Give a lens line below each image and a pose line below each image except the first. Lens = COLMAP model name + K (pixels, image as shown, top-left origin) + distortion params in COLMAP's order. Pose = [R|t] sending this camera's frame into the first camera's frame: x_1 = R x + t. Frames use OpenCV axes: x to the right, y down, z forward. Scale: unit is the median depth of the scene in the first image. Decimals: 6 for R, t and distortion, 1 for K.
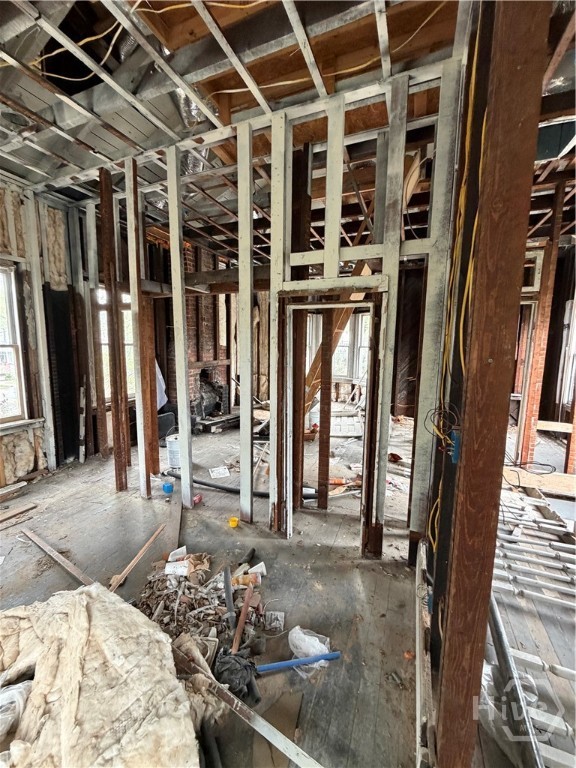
lens RADIAL K [[309.2, 0, 288.9], [0, 309.2, 382.6], [0, 0, 1]] dist [0.001768, 0.000168]
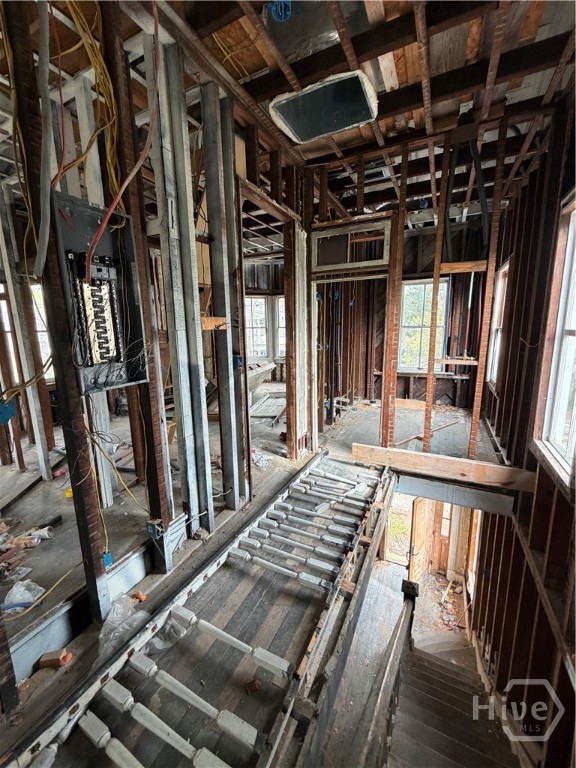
lens RADIAL K [[309.2, 0, 286.7], [0, 309.2, 381.9], [0, 0, 1]] dist [0.001768, 0.000168]
pose [[0.996458, -0.012526, -0.083150, 0.565849], [0.016776, 0.998578, 0.050608, 0.016551], [0.082398, -0.051824, 0.995251, -0.001547]]
